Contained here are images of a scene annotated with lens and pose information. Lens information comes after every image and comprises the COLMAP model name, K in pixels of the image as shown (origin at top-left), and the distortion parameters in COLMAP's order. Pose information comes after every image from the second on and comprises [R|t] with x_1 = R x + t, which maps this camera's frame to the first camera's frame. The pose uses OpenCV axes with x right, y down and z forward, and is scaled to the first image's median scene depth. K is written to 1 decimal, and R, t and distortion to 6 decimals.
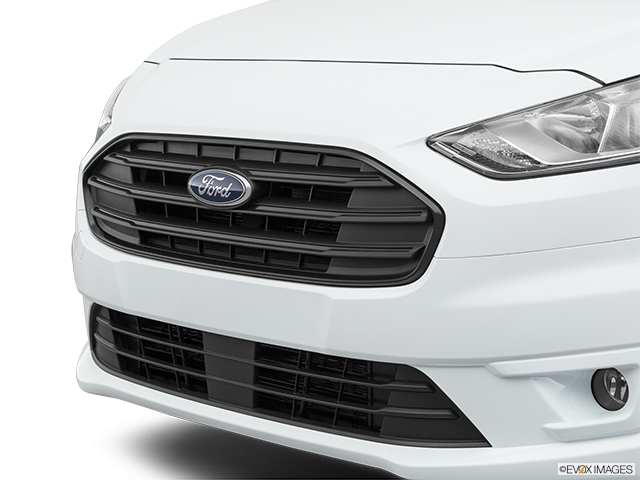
lens RADIAL K [[1682.2, 0, 320.0], [0, 1682.2, 240.0], [0, 0, 1]] dist [-0.046824, -0.177031]
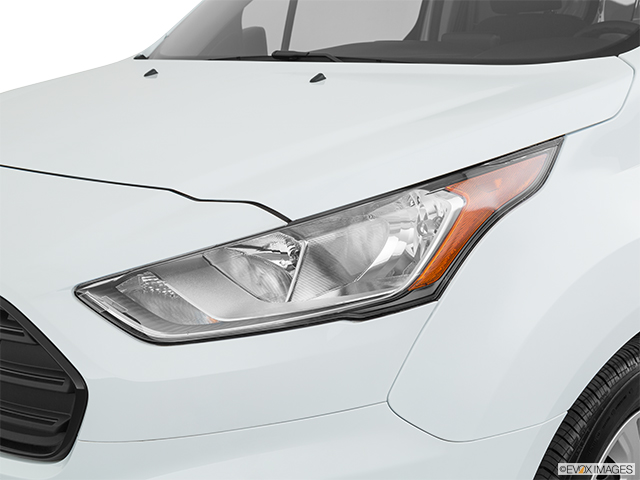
lens RADIAL K [[843.9, 0, 320.0], [0, 843.9, 240.0], [0, 0, 1]] dist [0.002659, 0.011391]
pose [[0.999961, -0.000162, 0.008846, 0.174776], [-0.000688, 0.995374, 0.096074, -0.119734], [-0.008820, -0.096077, 0.995335, 0.568556]]
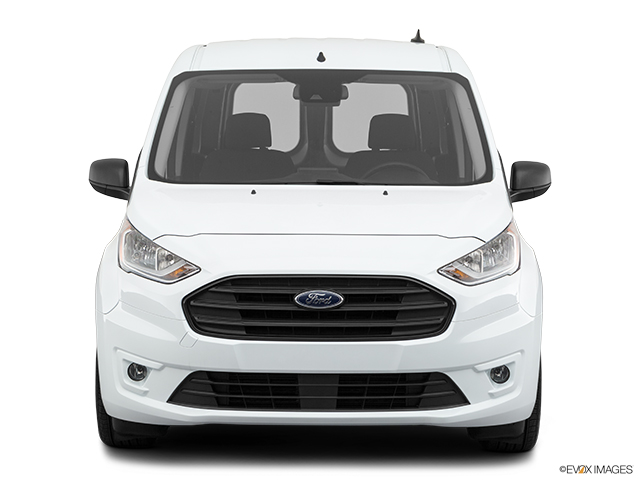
lens RADIAL K [[1649.2, 0, 320.0], [0, 1649.2, 240.0], [0, 0, 1]] dist [0.038036, 0.293540]
pose [[0.684594, -0.029694, 0.728320, -1.580140], [0.082820, 0.995868, -0.037246, -0.029756], [-0.724205, 0.085818, 0.684224, -0.373107]]
